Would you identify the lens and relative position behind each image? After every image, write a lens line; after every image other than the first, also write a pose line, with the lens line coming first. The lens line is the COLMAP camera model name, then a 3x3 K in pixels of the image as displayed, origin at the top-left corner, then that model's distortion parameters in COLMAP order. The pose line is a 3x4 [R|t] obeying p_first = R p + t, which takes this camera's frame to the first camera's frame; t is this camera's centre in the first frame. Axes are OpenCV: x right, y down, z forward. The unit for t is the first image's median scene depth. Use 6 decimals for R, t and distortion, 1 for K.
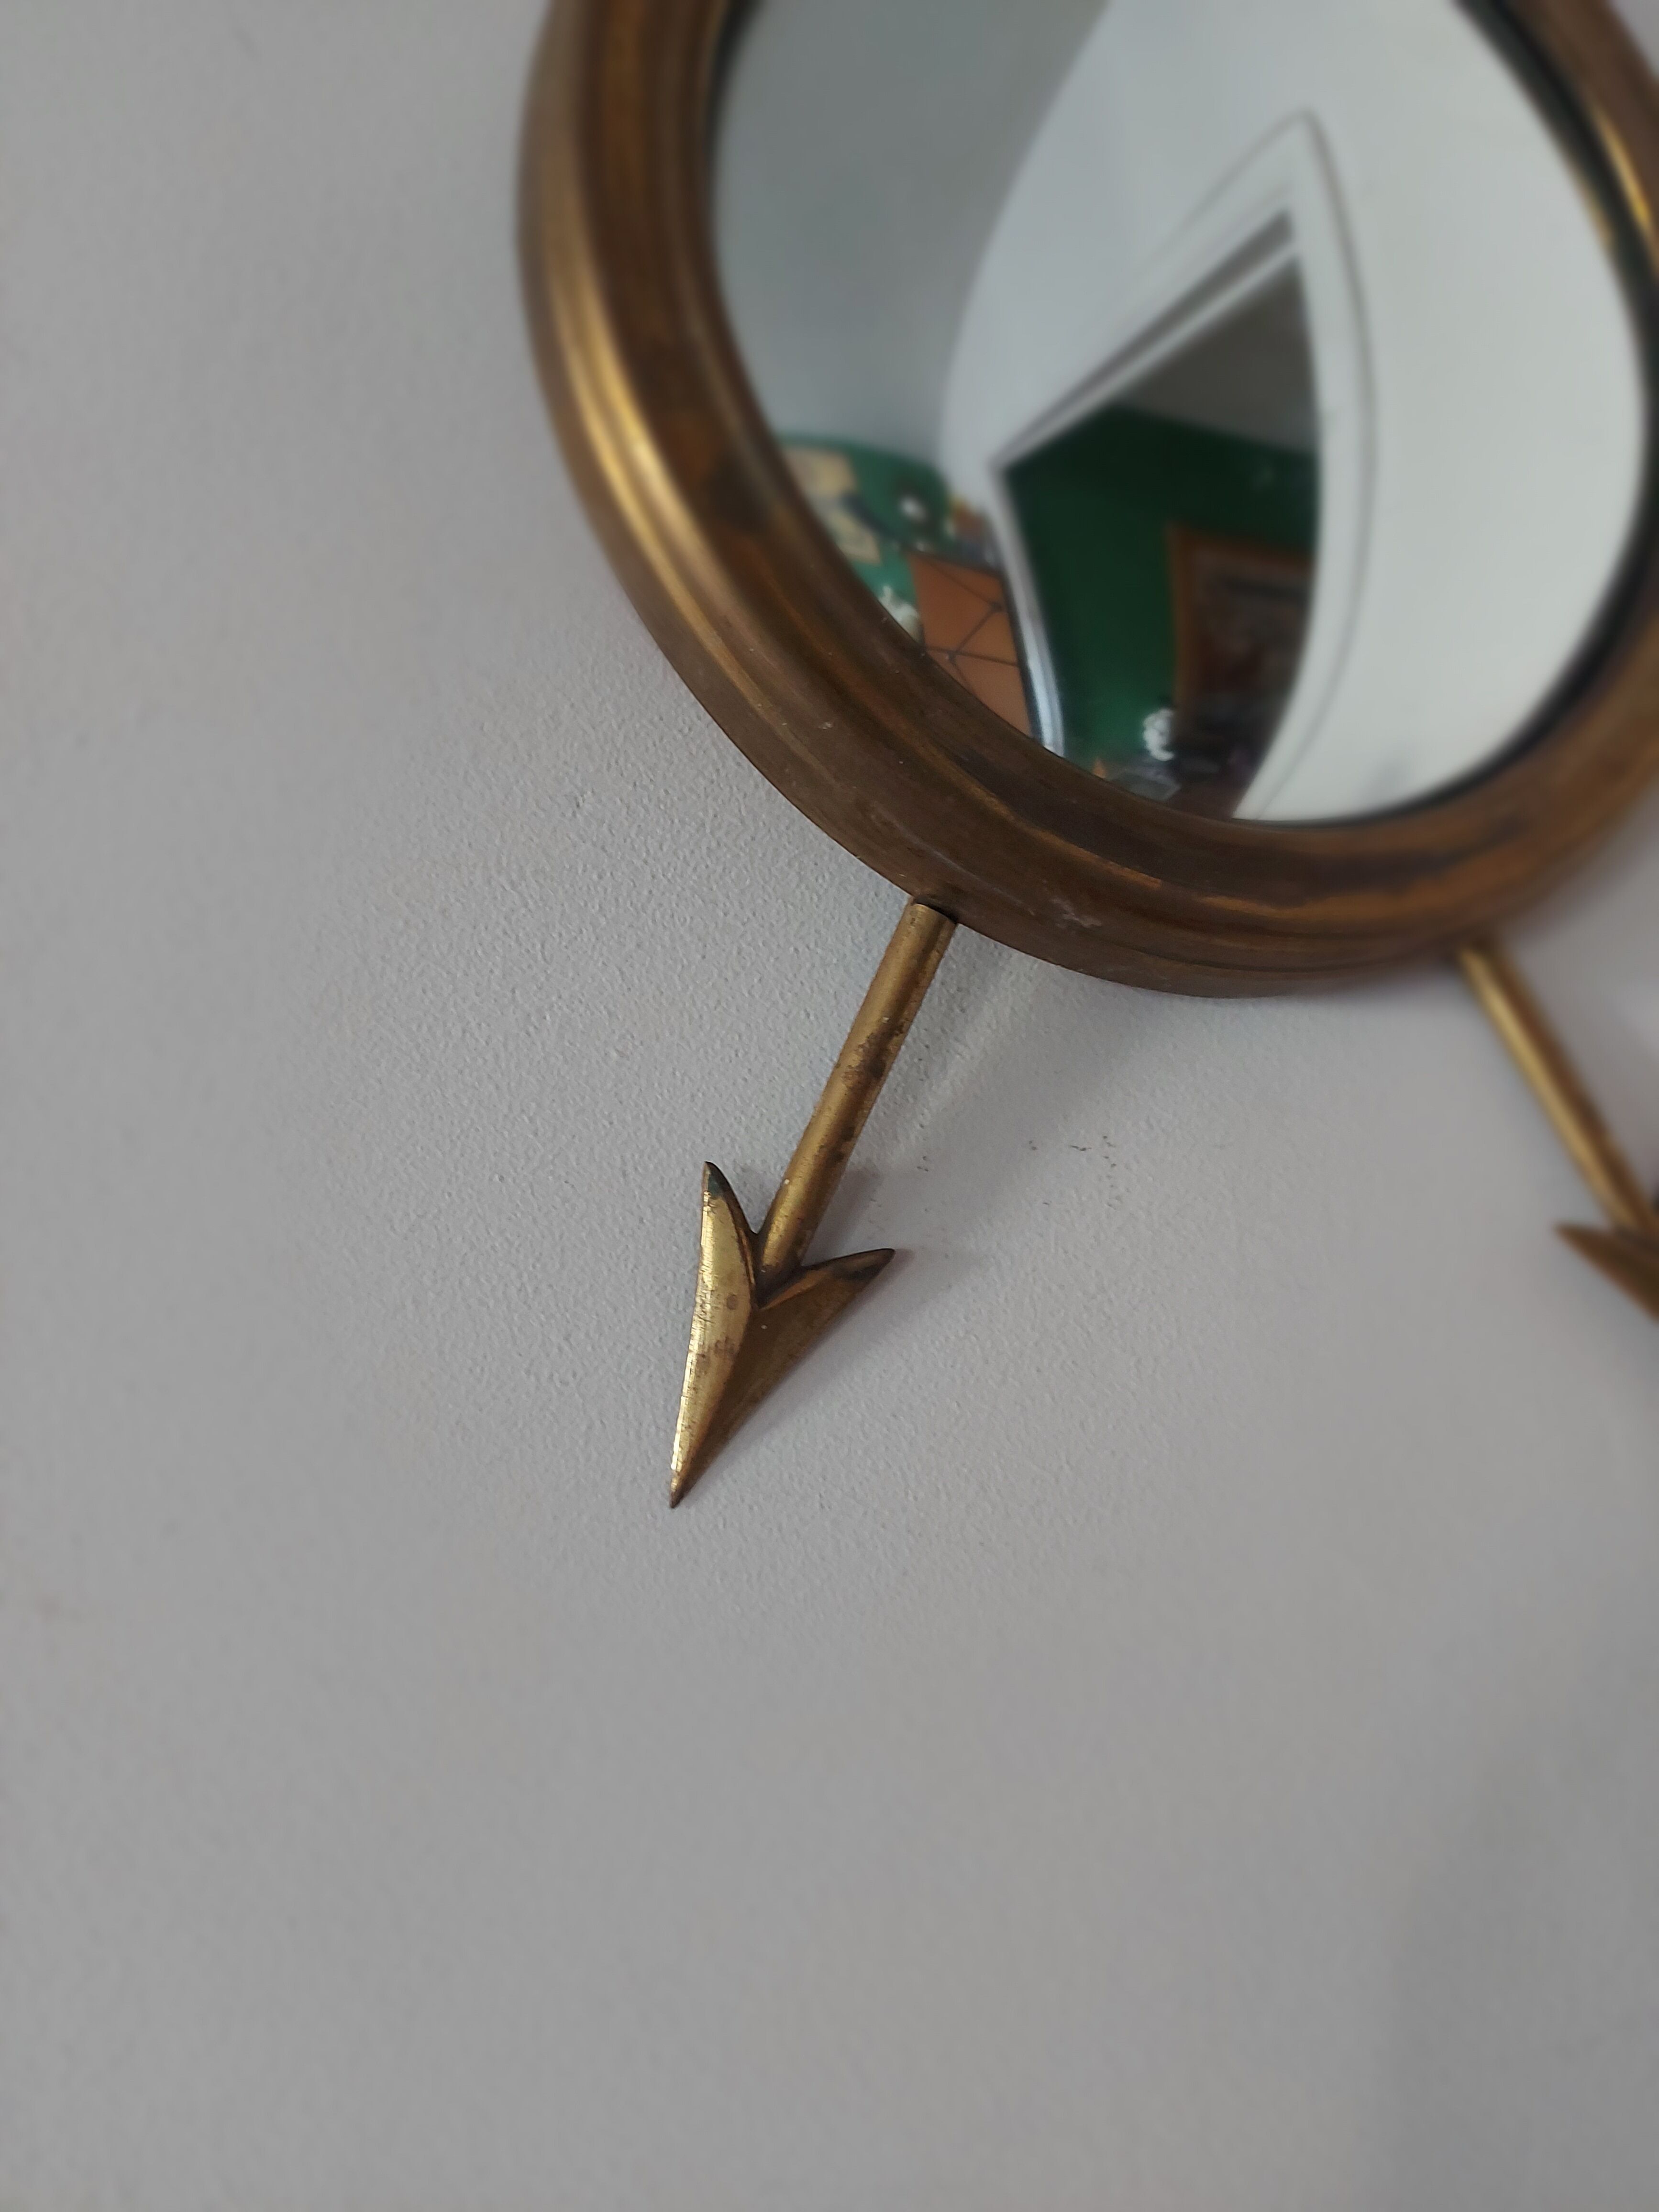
lens RADIAL K [[1666.4, 0, 818.8], [0, 1666.4, 1097.3], [0, 0, 1]] dist [0.044051, -0.005951]
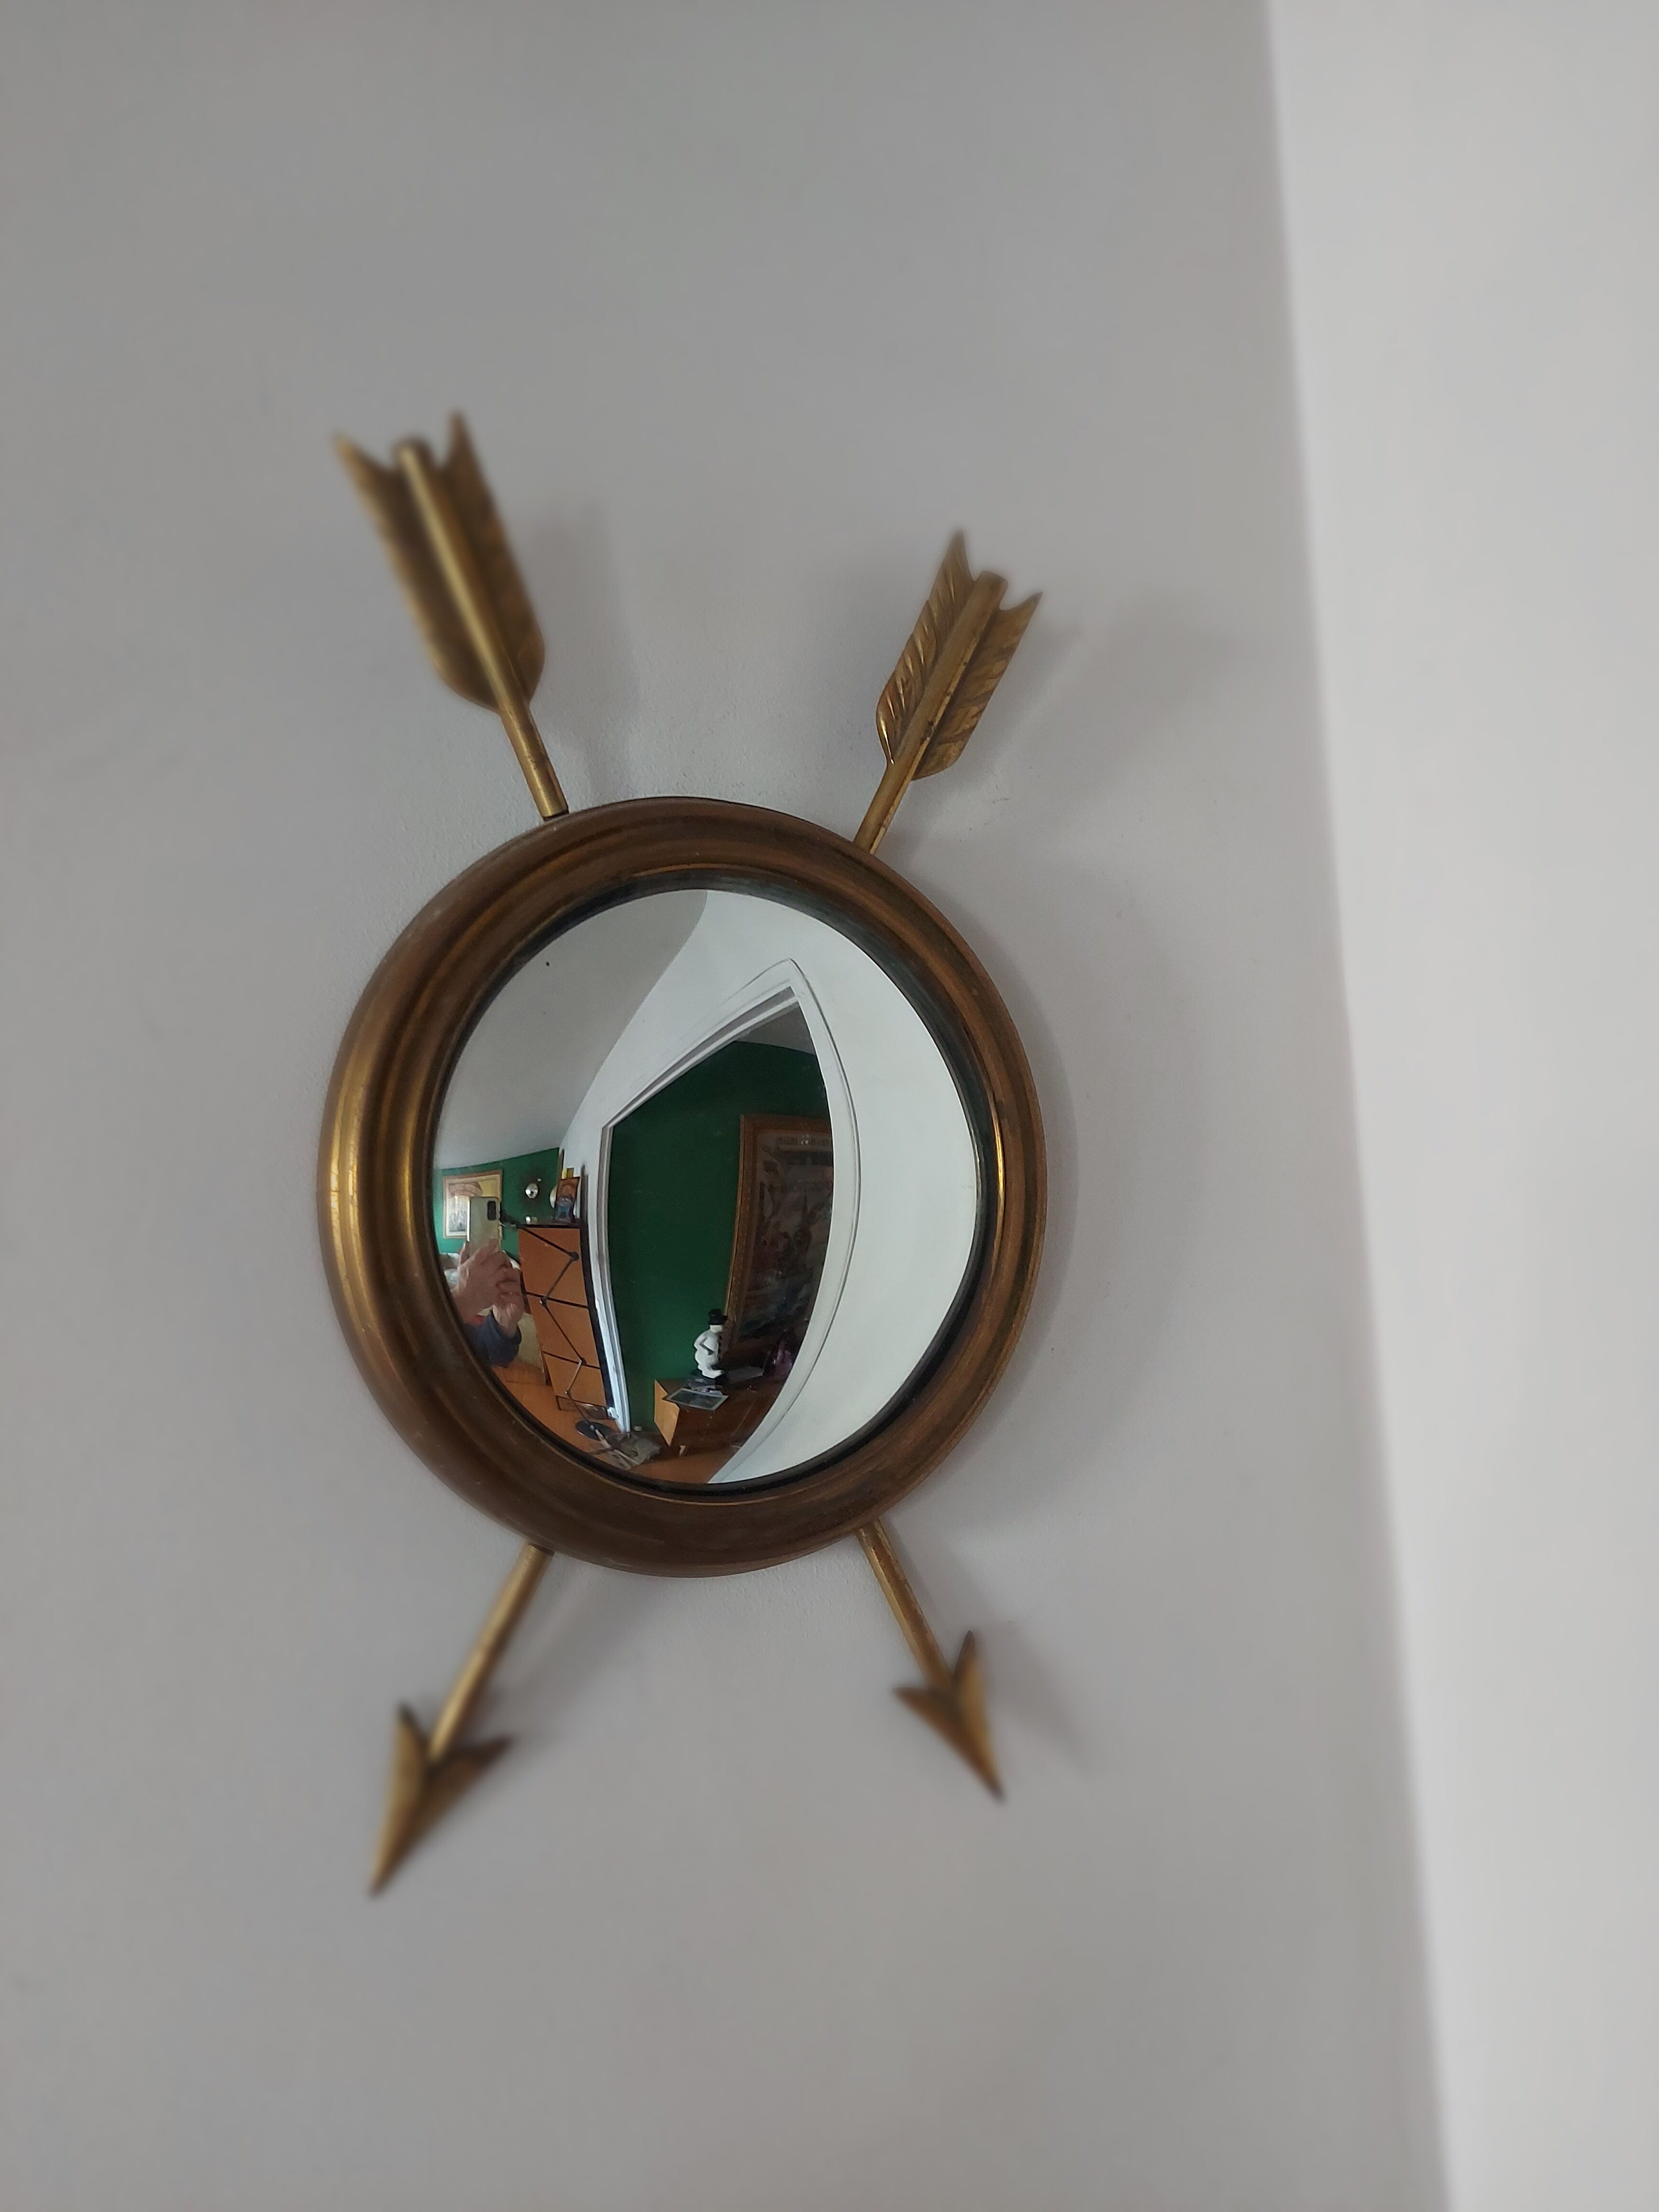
lens RADIAL K [[1565.3, 0, 847.4], [0, 1565.3, 1093.7], [0, 0, 1]] dist [0.070989, -0.062584]
pose [[0.986944, 0.045083, 0.154625, 0.109280], [-0.046474, 0.998905, 0.005393, -0.623271], [-0.154213, -0.012508, 0.987959, -0.726965]]
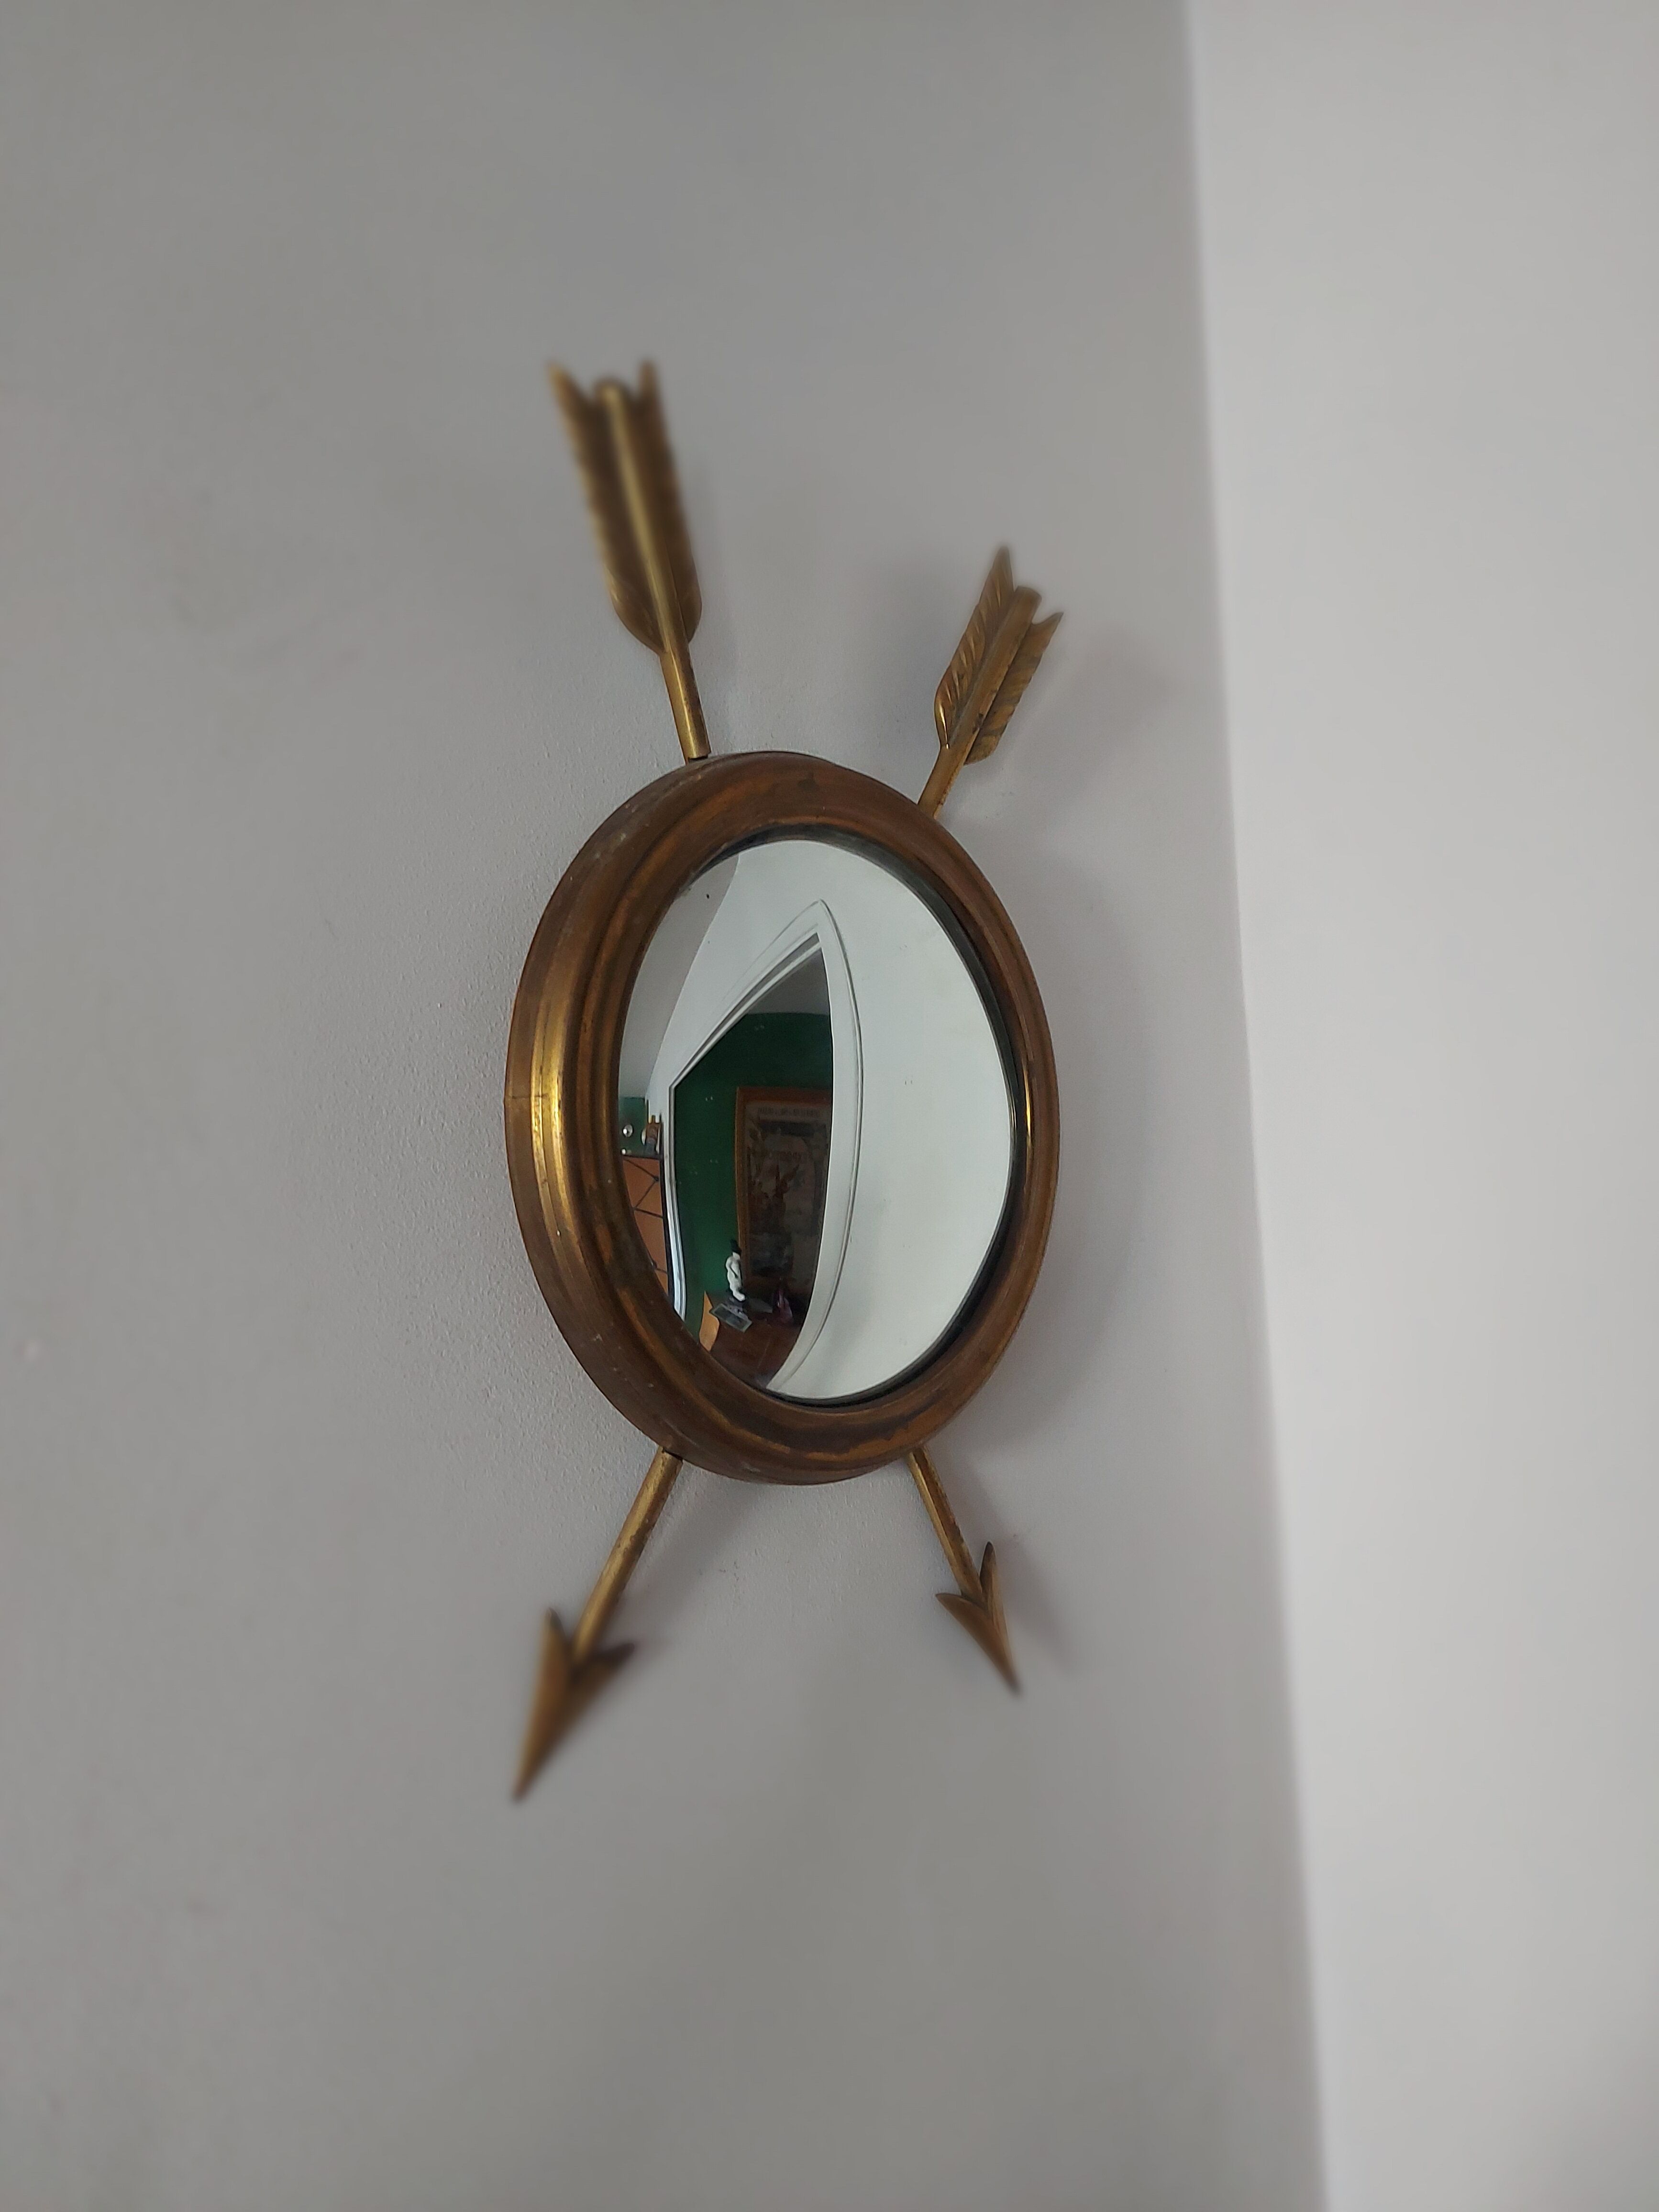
lens RADIAL K [[1565.3, 0, 842.4], [0, 1565.3, 1080.0], [0, 0, 1]] dist [0.070989, -0.062584]
pose [[0.898291, 0.104589, 0.426772, -0.552857], [-0.096580, 0.994503, -0.040438, -0.474994], [-0.428656, -0.004893, 0.903455, -0.665788]]
